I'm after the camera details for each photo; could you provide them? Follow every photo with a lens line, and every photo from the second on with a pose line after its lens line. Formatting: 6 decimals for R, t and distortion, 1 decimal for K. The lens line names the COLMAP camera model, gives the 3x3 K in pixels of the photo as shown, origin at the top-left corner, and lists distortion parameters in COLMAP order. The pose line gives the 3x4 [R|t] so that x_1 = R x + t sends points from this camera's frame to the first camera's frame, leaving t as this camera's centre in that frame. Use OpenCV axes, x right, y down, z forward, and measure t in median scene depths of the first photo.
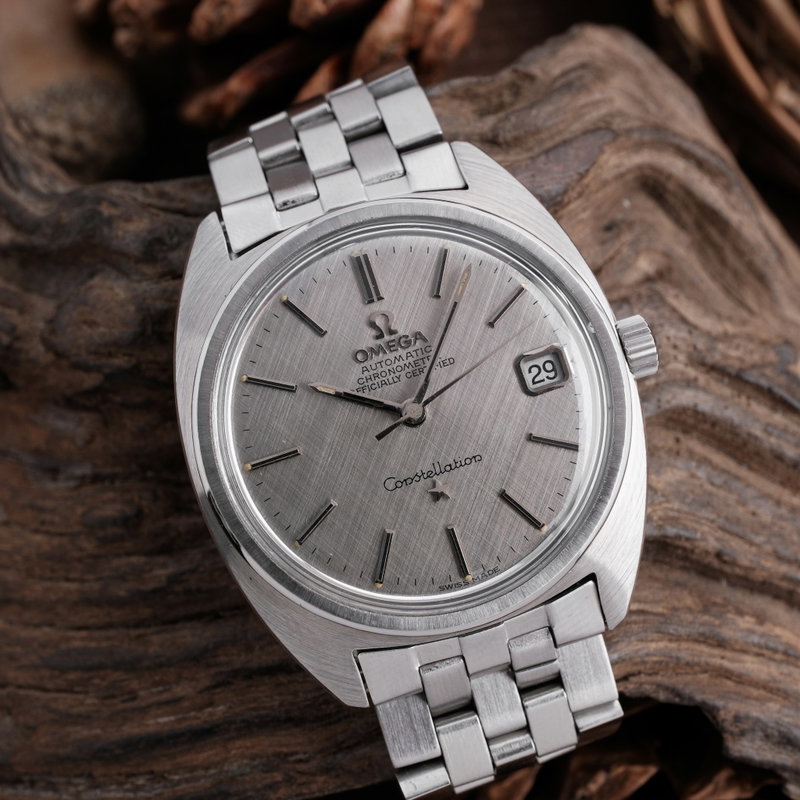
lens RADIAL K [[1567.8, 0, 400.0], [0, 1567.8, 400.0], [0, 0, 1]] dist [0.018455, -0.058263]
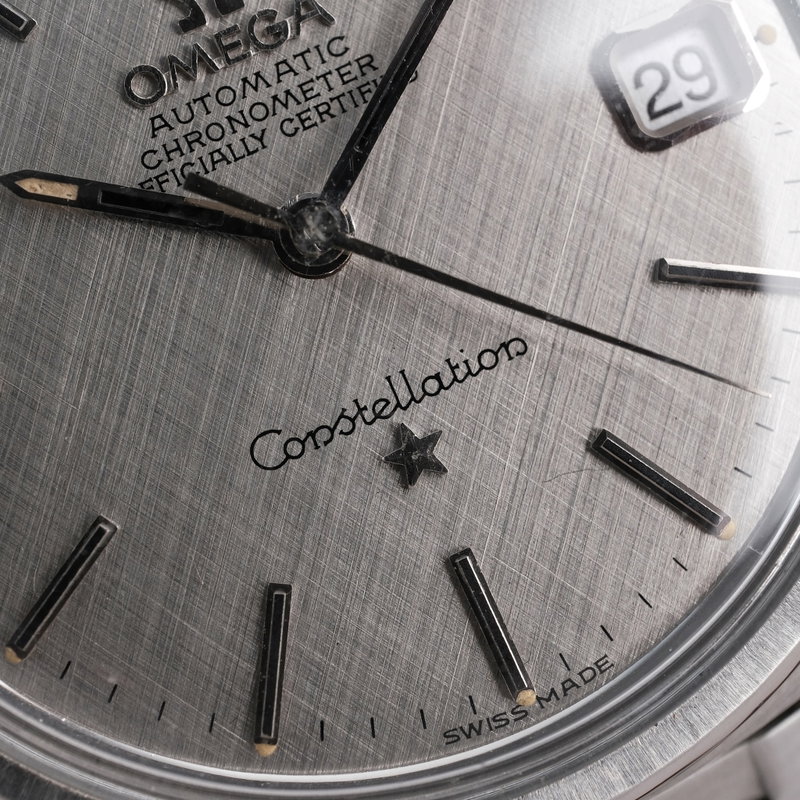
lens RADIAL K [[1567.8, 0, 400.0], [0, 1567.8, 400.0], [0, 0, 1]] dist [0.018455, -0.058263]
pose [[0.994182, -0.107622, -0.004322, 0.024701], [0.107702, 0.992884, 0.050808, 0.028347], [-0.001177, -0.050978, 0.998699, 0.656503]]
